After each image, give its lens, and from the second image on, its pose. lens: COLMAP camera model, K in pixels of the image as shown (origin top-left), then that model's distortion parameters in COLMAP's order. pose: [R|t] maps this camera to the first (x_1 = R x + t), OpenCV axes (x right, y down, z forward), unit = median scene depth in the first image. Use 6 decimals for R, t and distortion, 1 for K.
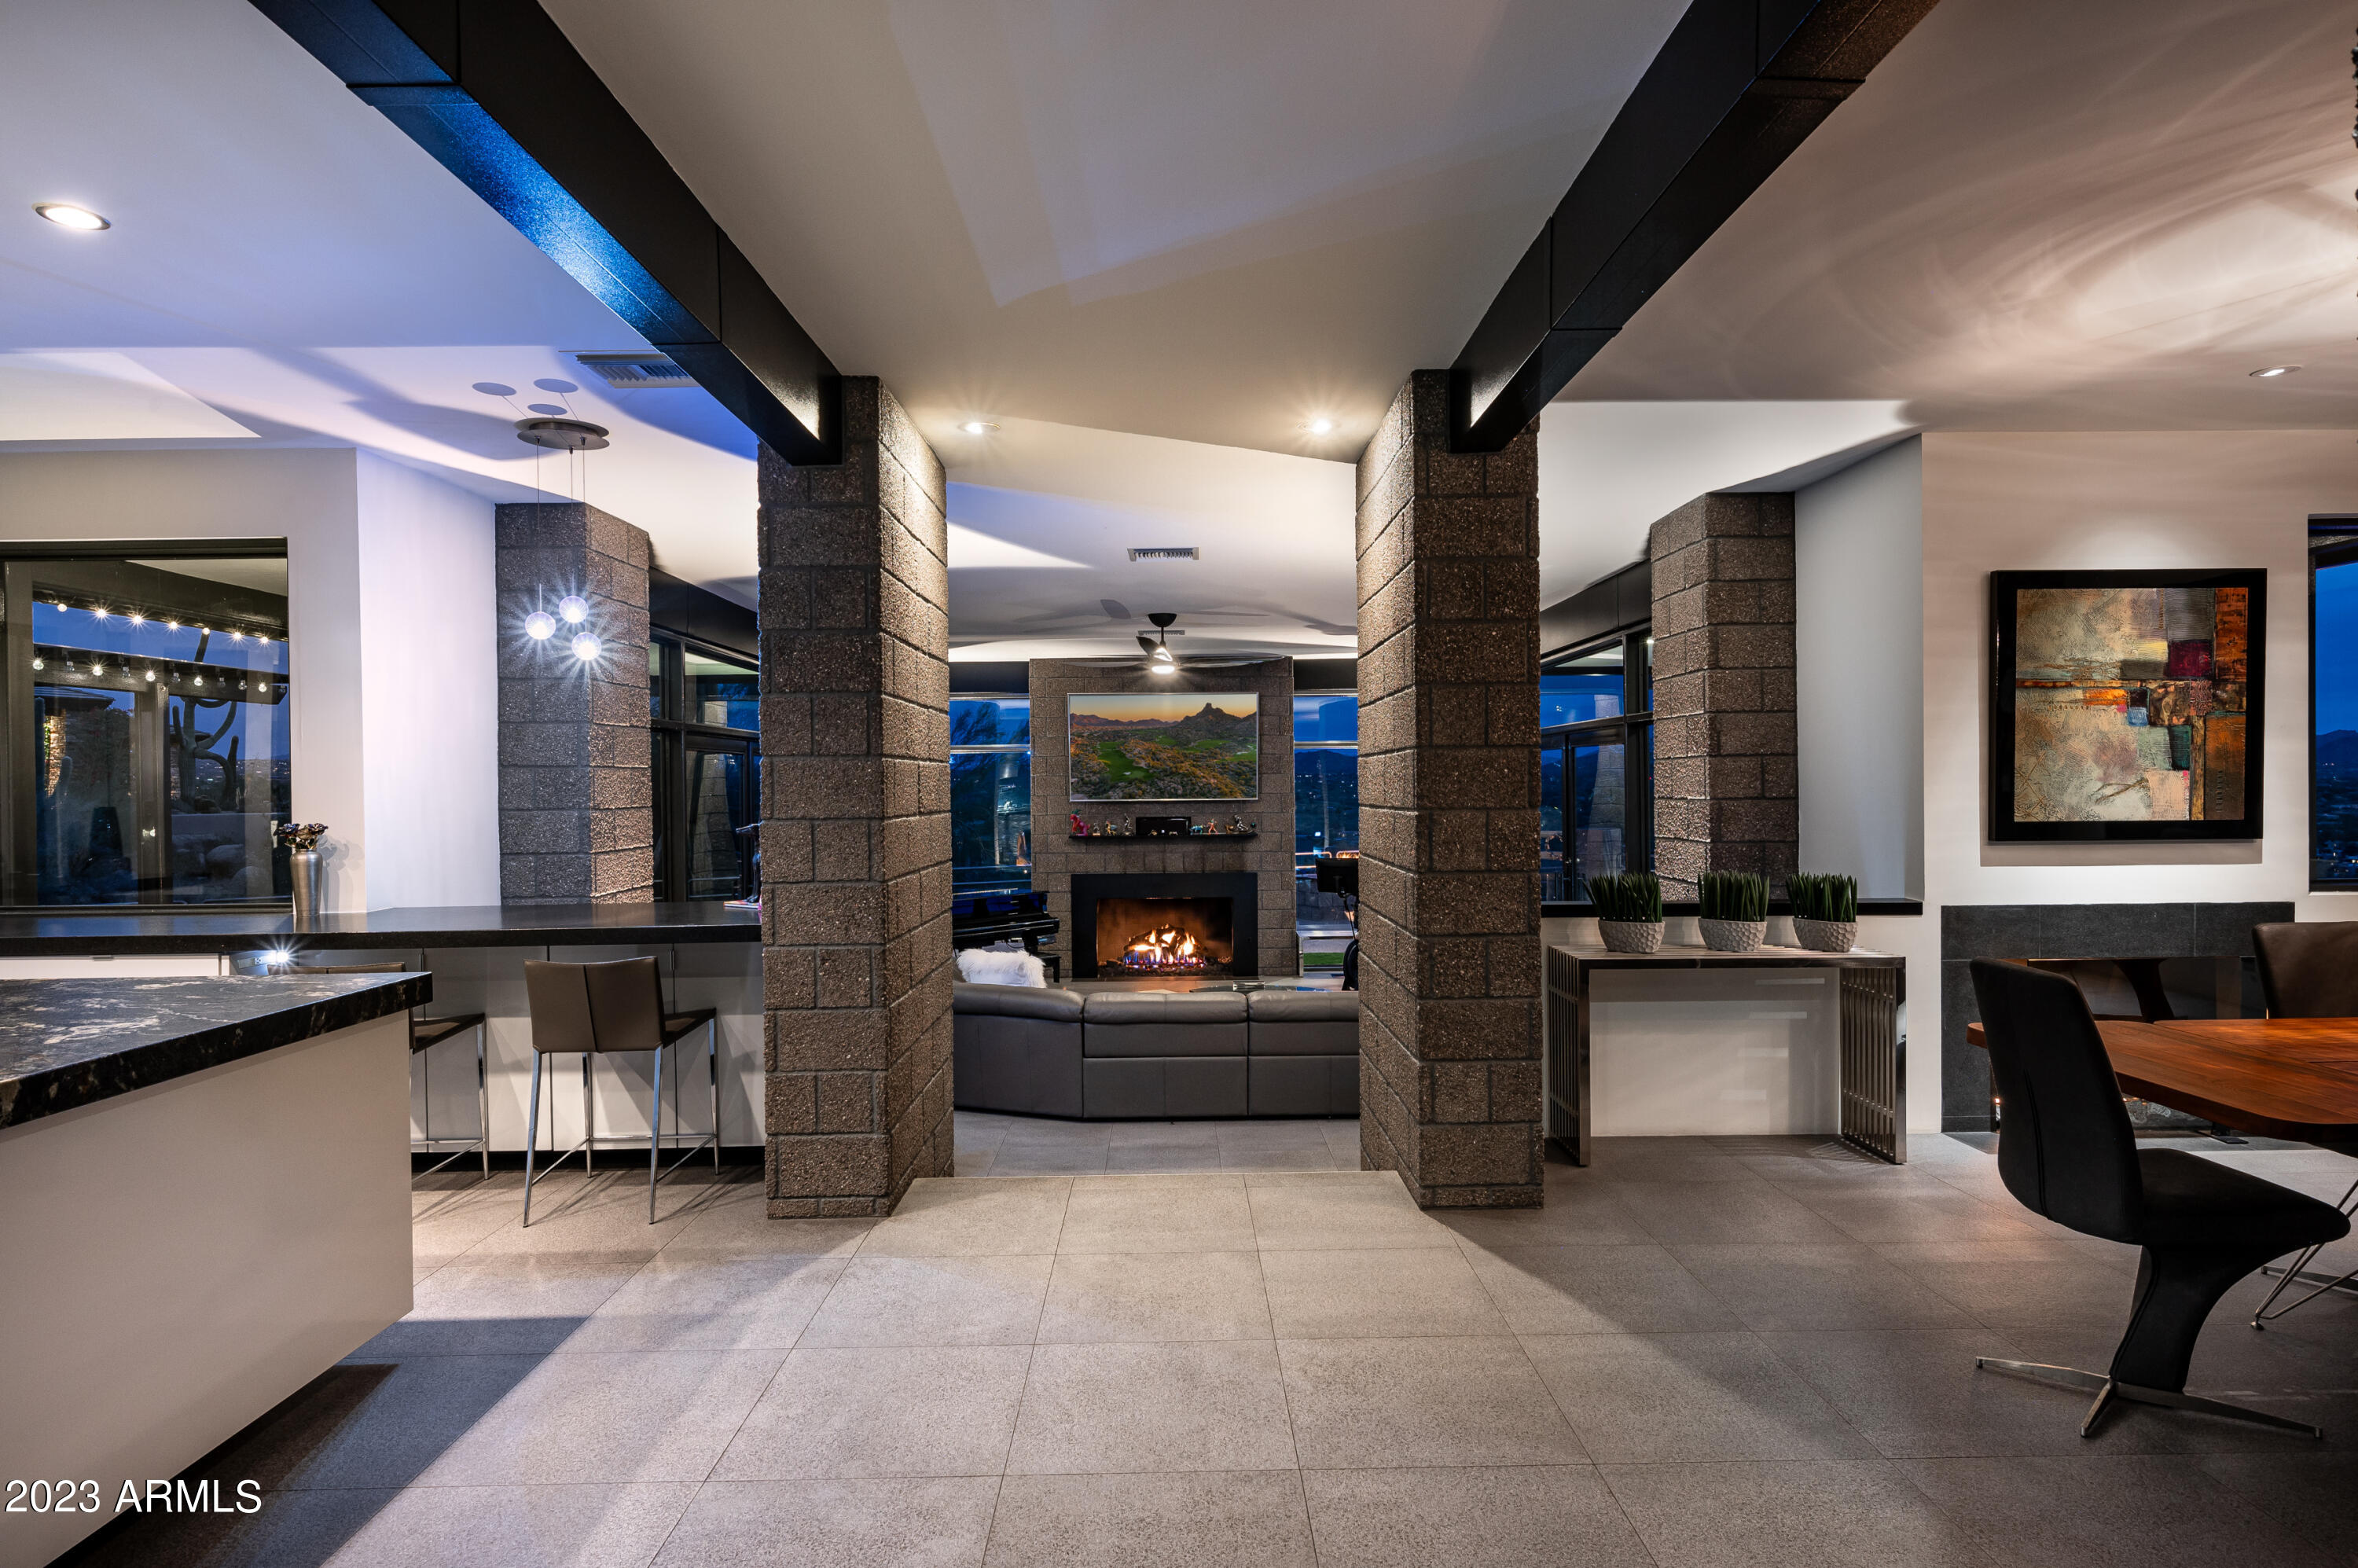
lens RADIAL K [[1287.0, 0, 1177.7], [0, 1287.0, 793.2], [0, 0, 1]] dist [0.001784, 0.000276]
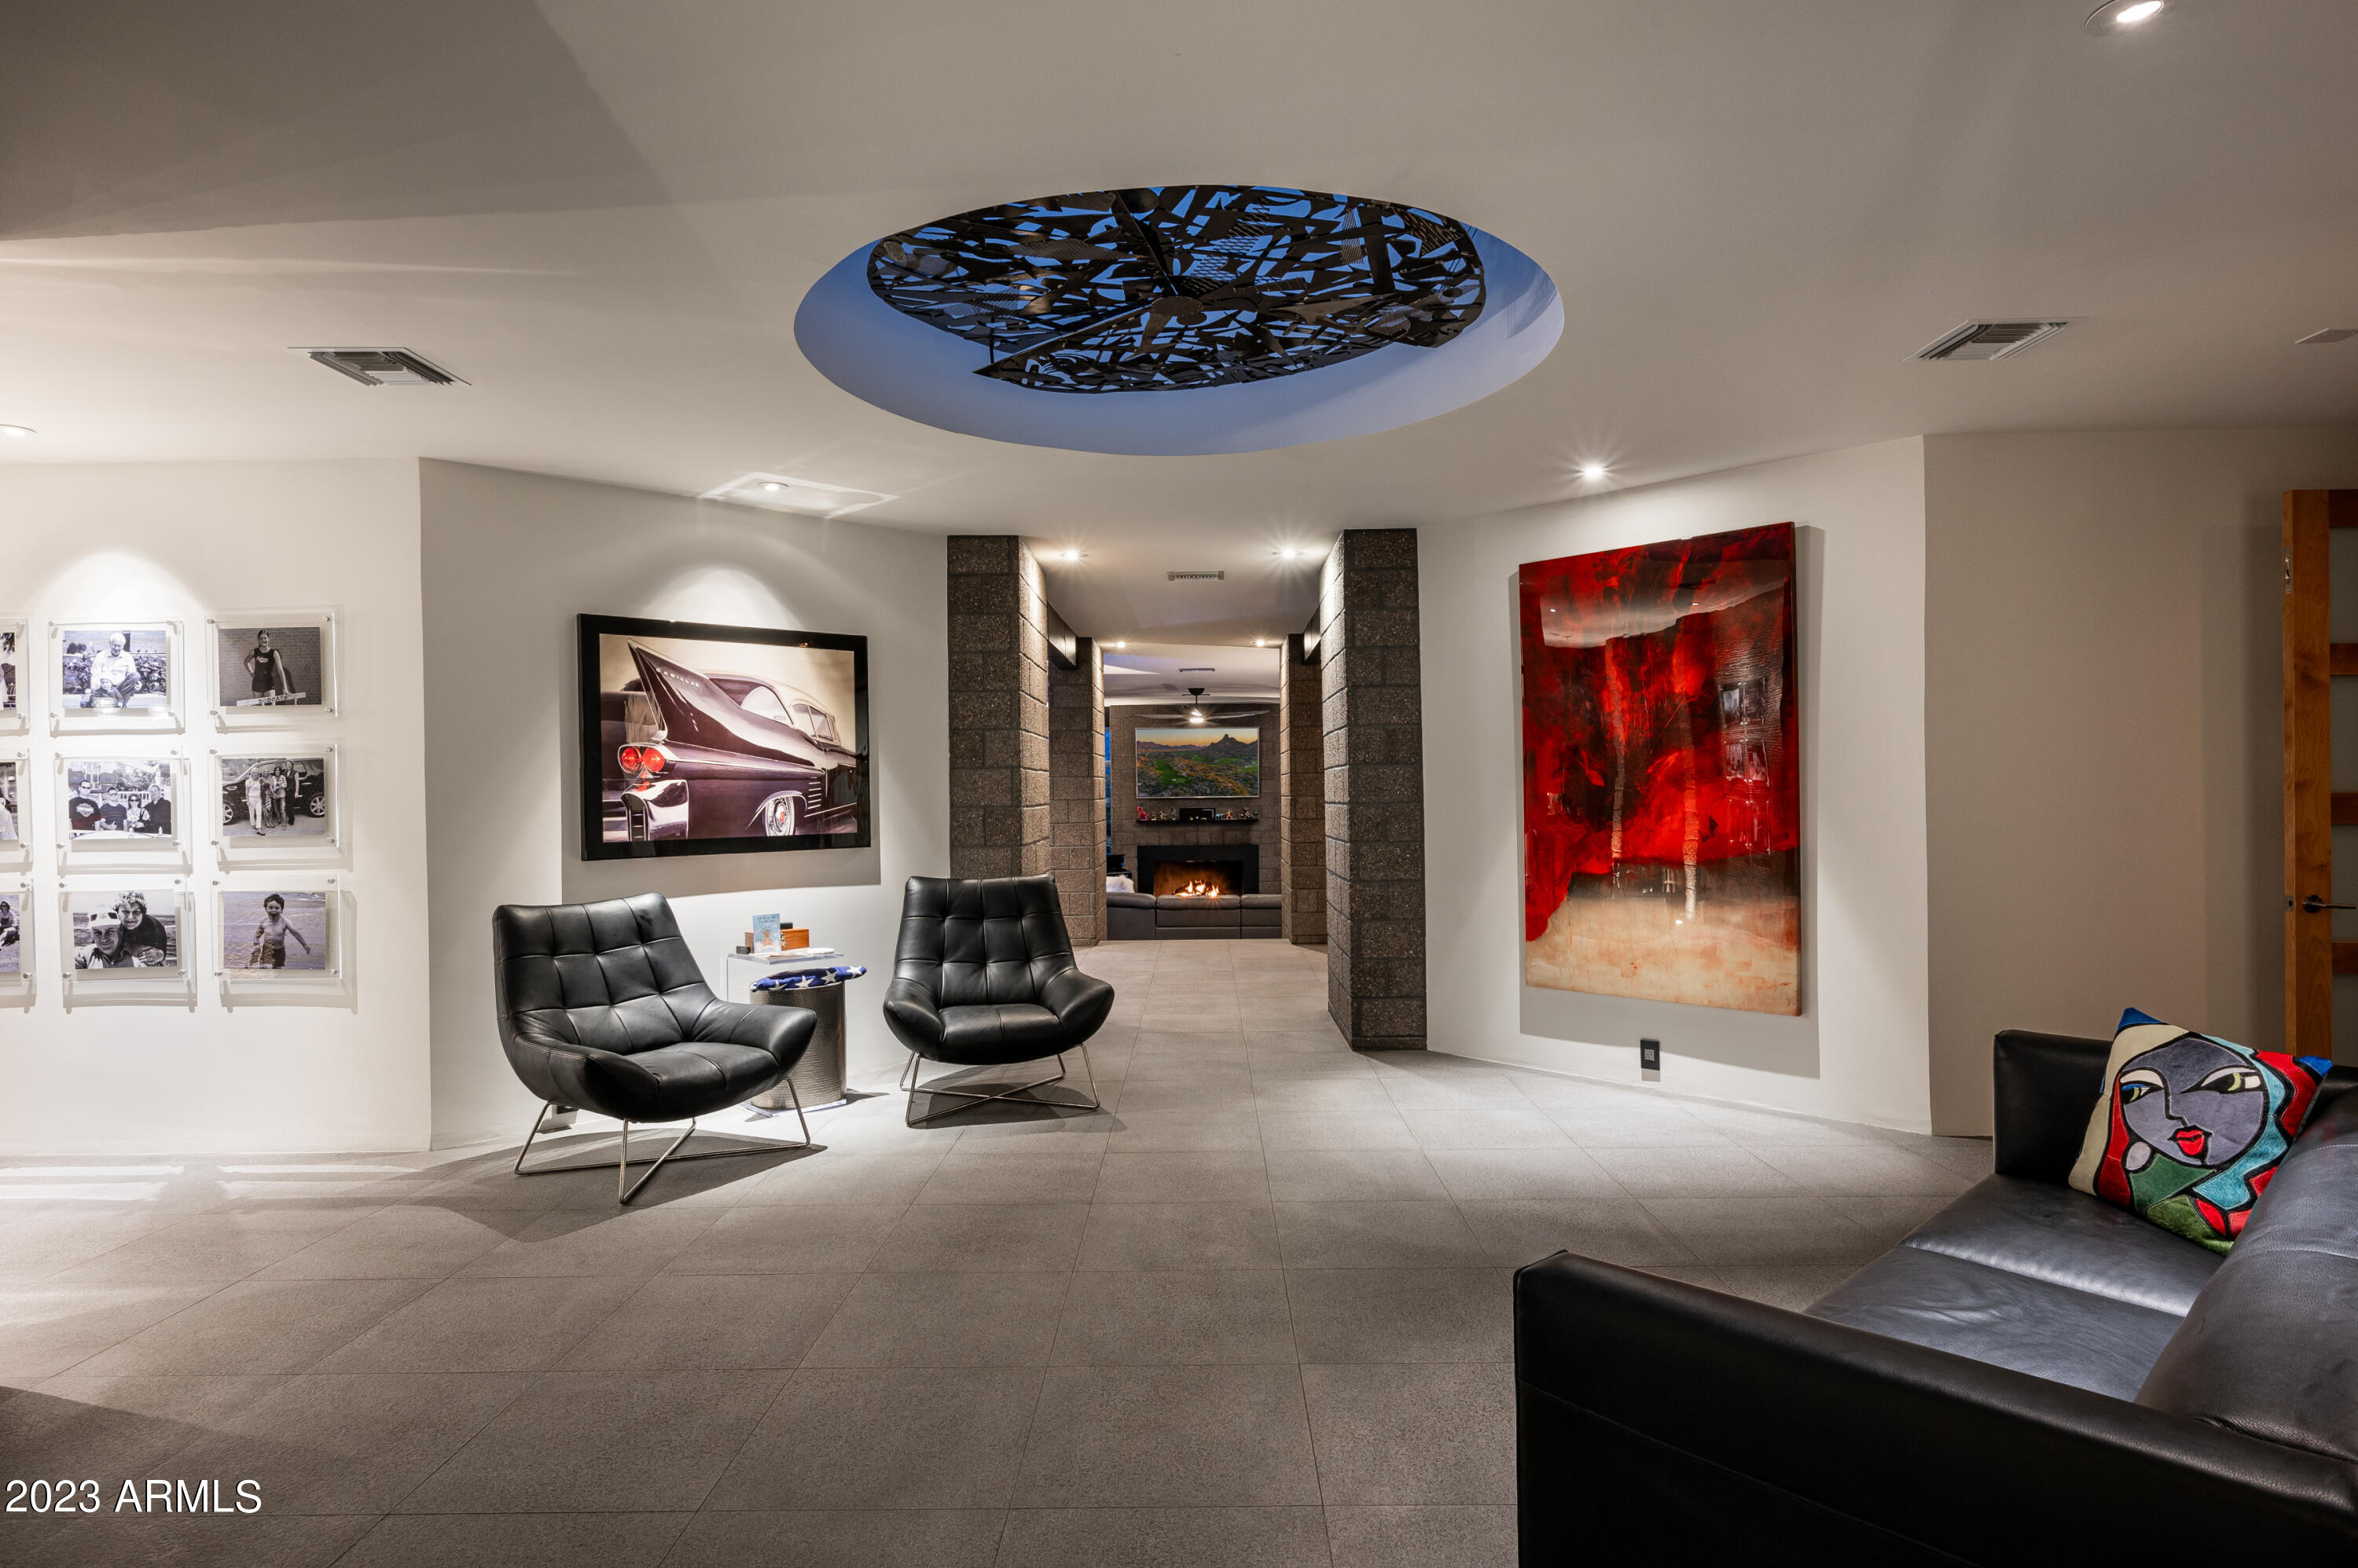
lens RADIAL K [[1287.0, 0, 1181.9], [0, 1287.0, 790.0], [0, 0, 1]] dist [0.001784, 0.000276]
pose [[0.999724, -0.000938, -0.023470, 0.006491], [0.000833, 0.999990, -0.004492, 0.003578], [0.023474, 0.004471, 0.999714, -0.539174]]
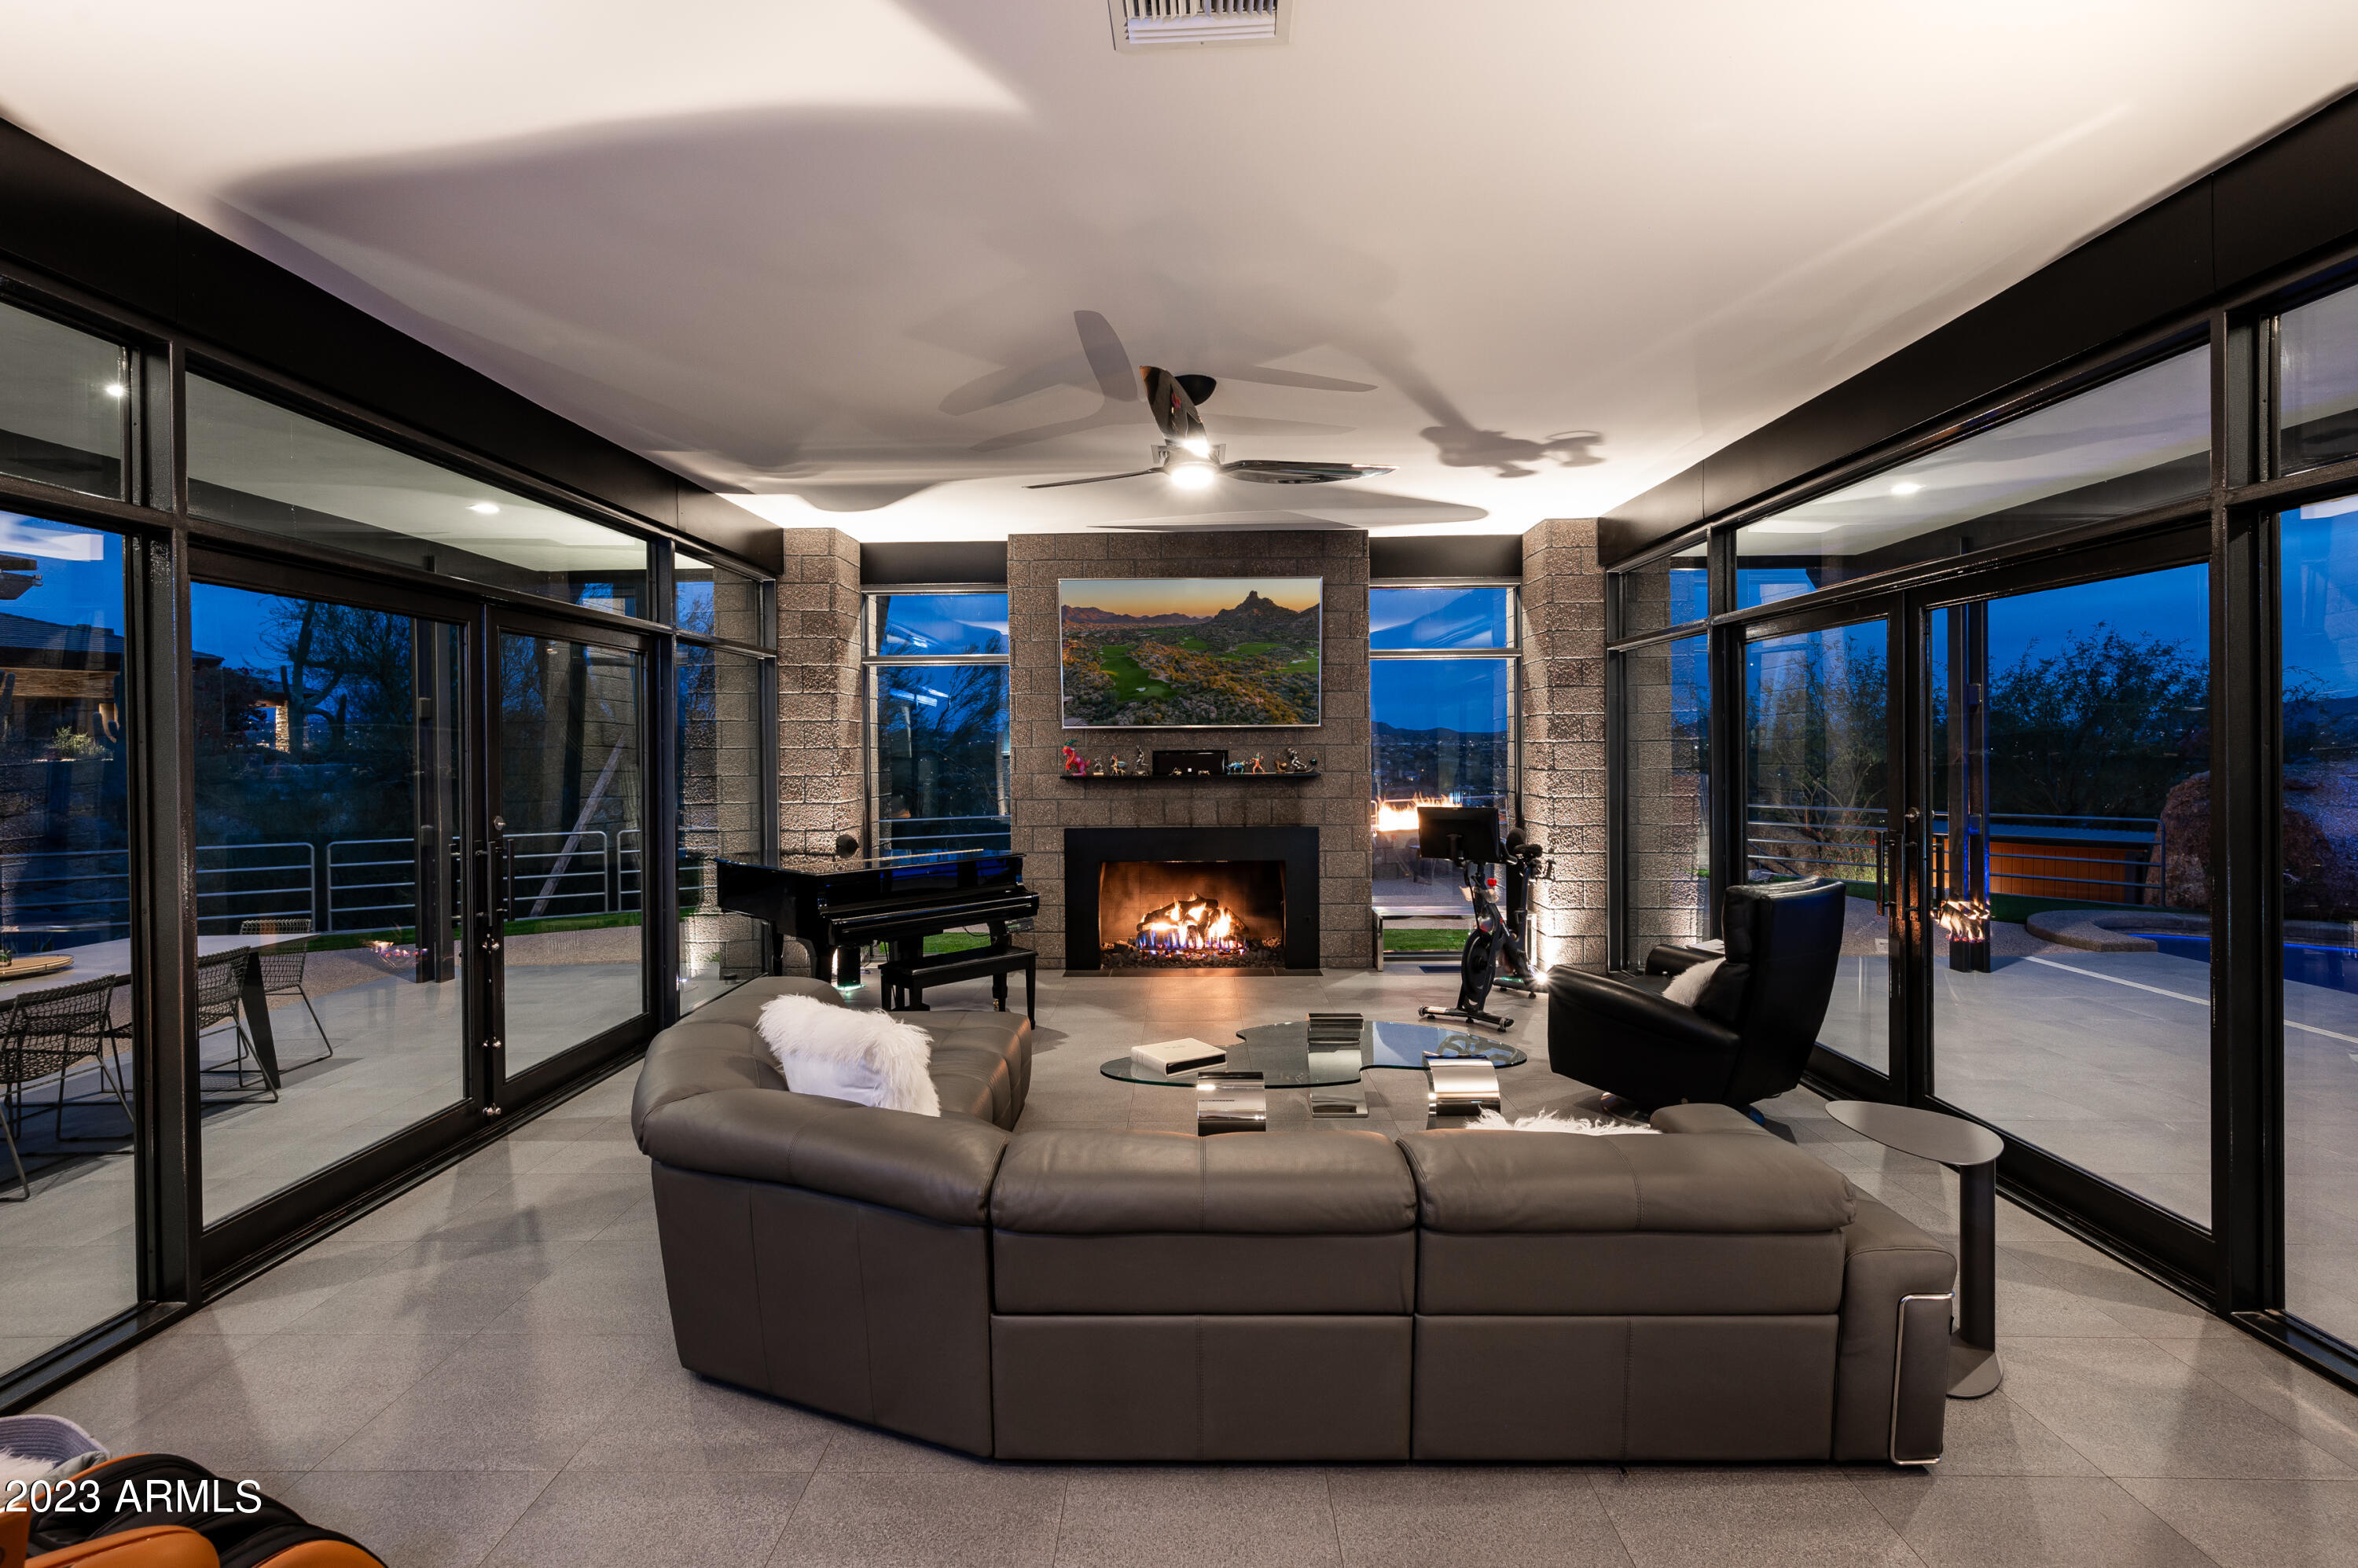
lens RADIAL K [[1093.6, 0, 1181.9], [0, 1093.6, 762.4], [0, 0, 1]] dist [-0.000647, -0.000065]
pose [[0.999875, 0.002284, -0.015640, -0.006132], [-0.002143, 0.999957, 0.009038, 0.019854], [0.015659, -0.009004, 0.999837, 0.381034]]
